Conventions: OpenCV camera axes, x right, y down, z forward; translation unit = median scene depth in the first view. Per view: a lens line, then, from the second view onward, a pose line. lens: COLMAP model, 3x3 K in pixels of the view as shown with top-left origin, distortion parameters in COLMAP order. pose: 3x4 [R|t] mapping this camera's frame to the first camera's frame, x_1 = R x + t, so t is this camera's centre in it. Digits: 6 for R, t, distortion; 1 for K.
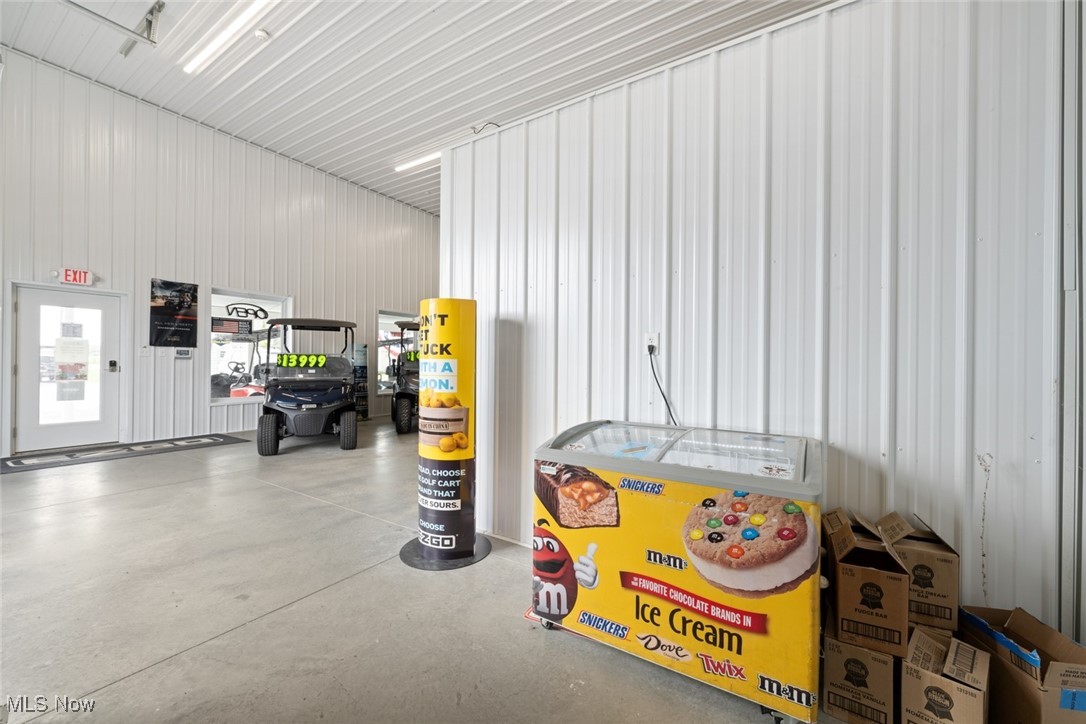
lens RADIAL K [[416.6, 0, 549.1], [0, 416.6, 361.3], [0, 0, 1]] dist [0.005416, -0.000239]
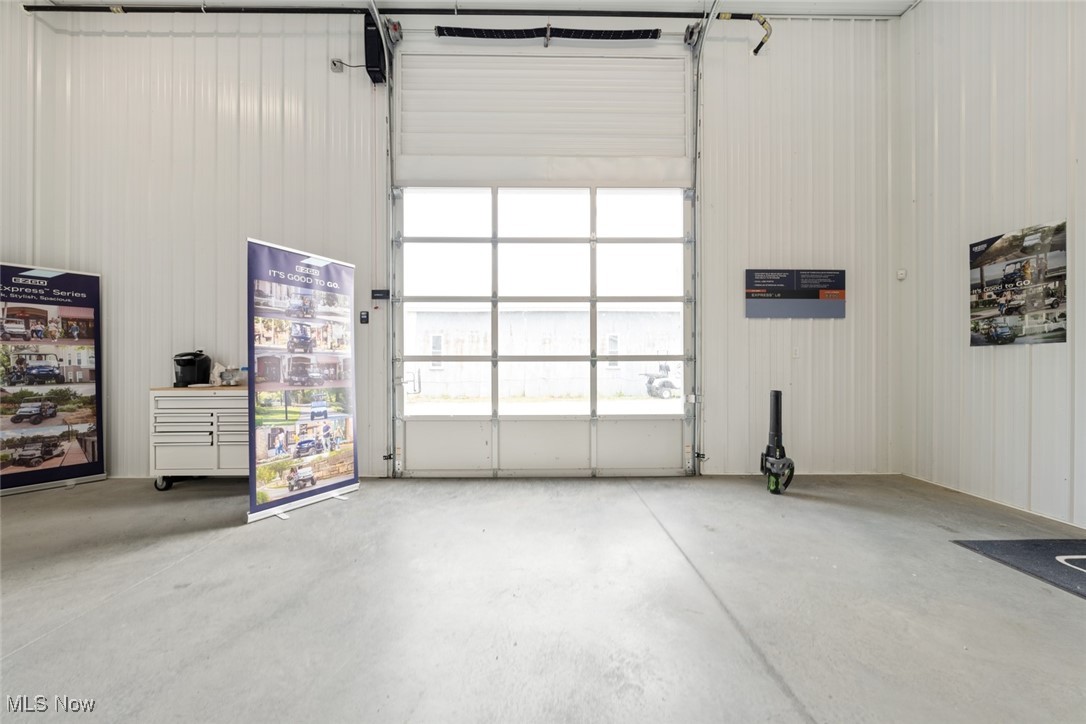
lens RADIAL K [[374.3, 0, 536.9], [0, 374.3, 364.9], [0, 0, 1]] dist [-0.003984, 0.000995]
pose [[-0.848328, -0.007080, -0.529424, -0.334715], [-0.004911, 0.999973, -0.005505, 0.002865], [0.529448, -0.002070, -0.848340, 0.767733]]
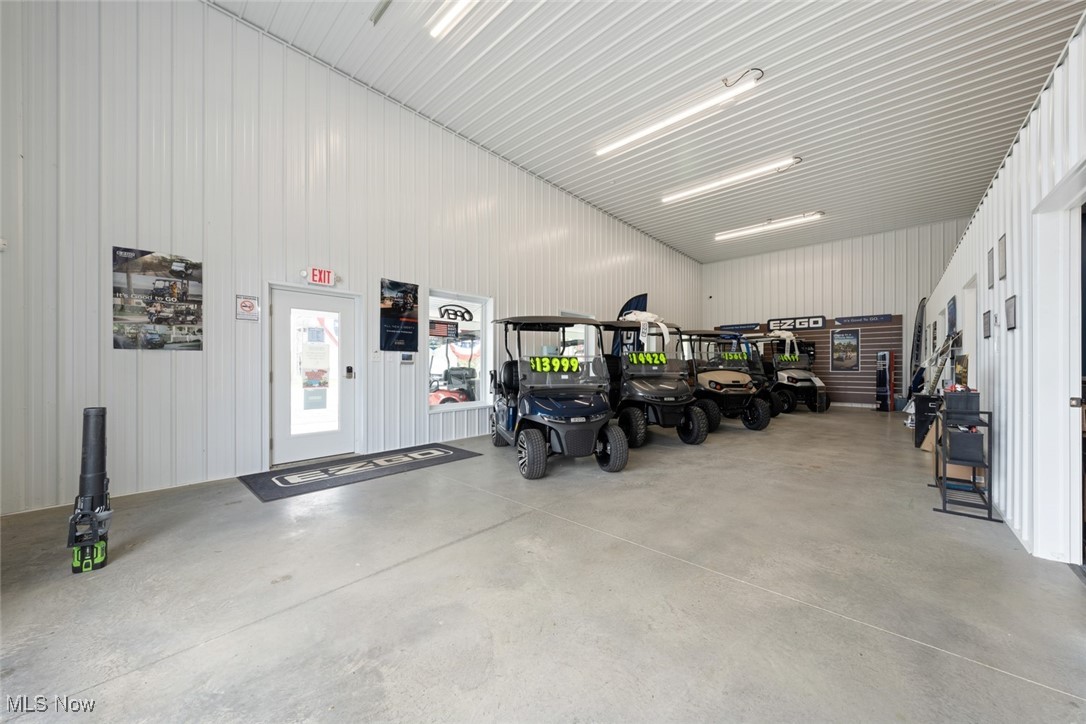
lens RADIAL K [[374.3, 0, 555.6], [0, 374.3, 366.4], [0, 0, 1]] dist [-0.003984, 0.000995]
pose [[0.987544, -0.009380, -0.157062, -0.435563], [0.010049, 0.999943, 0.003465, -0.000186], [0.157020, -0.005001, 0.987583, 0.234257]]
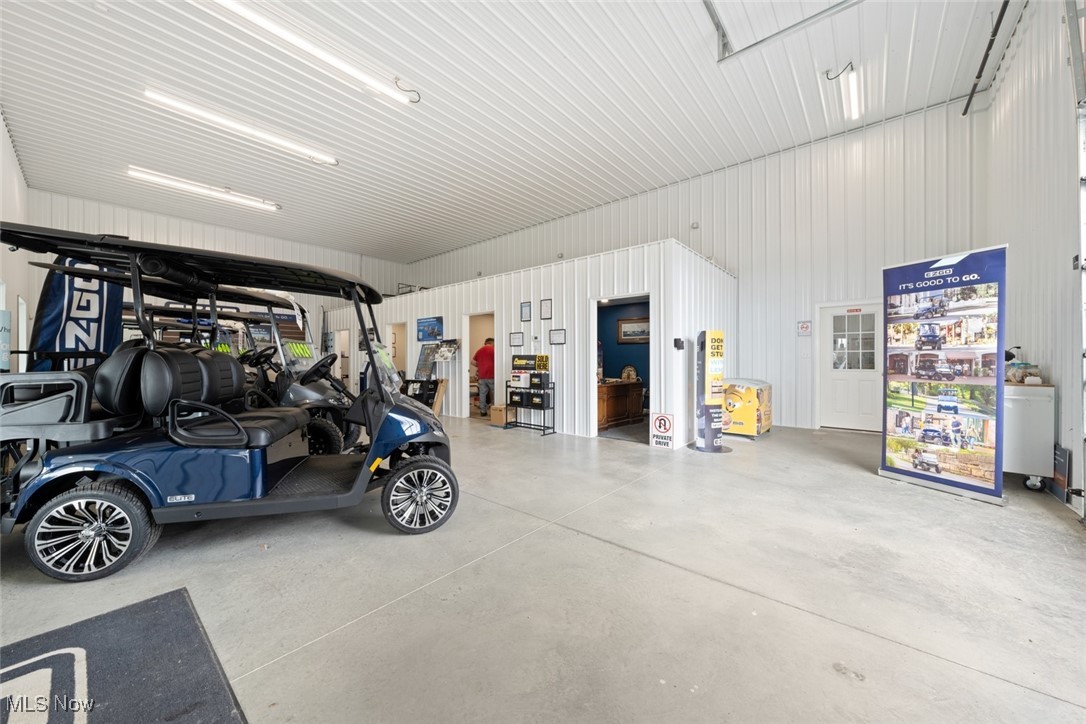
lens RADIAL K [[374.3, 0, 538.0], [0, 374.3, 360.0], [0, 0, 1]] dist [-0.003984, 0.000995]
pose [[0.174976, -0.008297, 0.984538, -0.967636], [-0.001006, 0.999962, 0.008605, -0.003370], [-0.984572, -0.002496, 0.174961, 0.655763]]
